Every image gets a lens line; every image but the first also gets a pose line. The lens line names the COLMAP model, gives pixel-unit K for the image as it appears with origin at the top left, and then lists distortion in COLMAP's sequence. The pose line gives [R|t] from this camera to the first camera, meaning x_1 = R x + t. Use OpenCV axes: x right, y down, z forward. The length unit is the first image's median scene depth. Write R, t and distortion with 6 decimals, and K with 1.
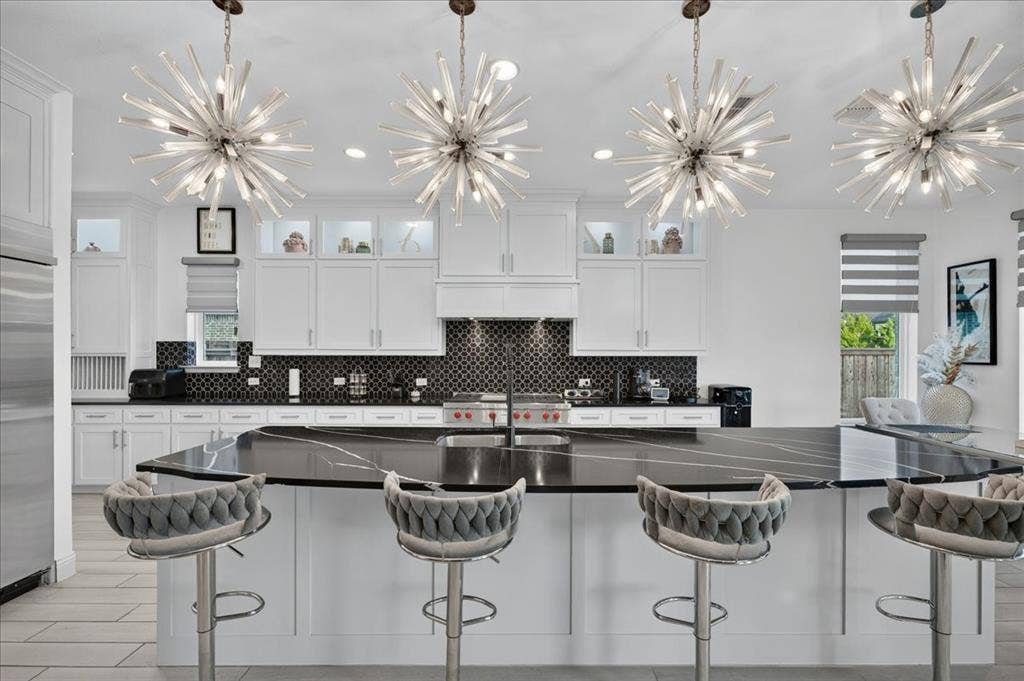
lens RADIAL K [[406.2, 0, 515.6], [0, 406.2, 352.3], [0, 0, 1]] dist [0.000125, -0.000123]
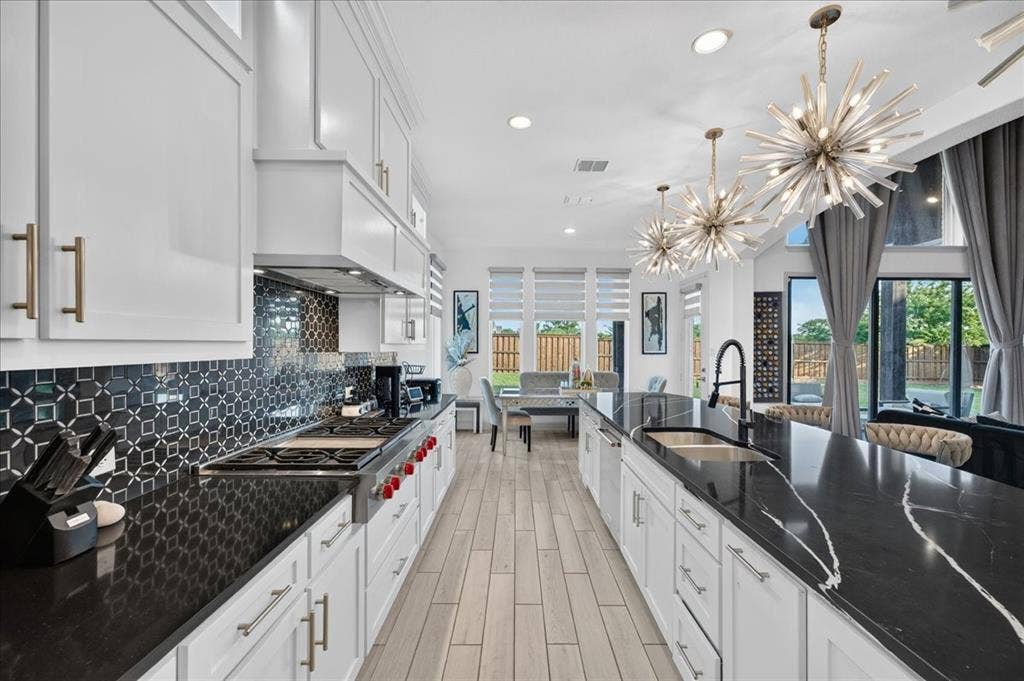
lens RADIAL K [[410.2, 0, 512.0], [0, 410.2, 340.5], [0, 0, 1]] dist [-0.000331, -0.000048]
pose [[-0.024635, -0.015841, 0.999571, -0.513098], [0.004638, 0.999862, 0.015960, -0.044924], [-0.999686, 0.005030, -0.024558, 0.836742]]
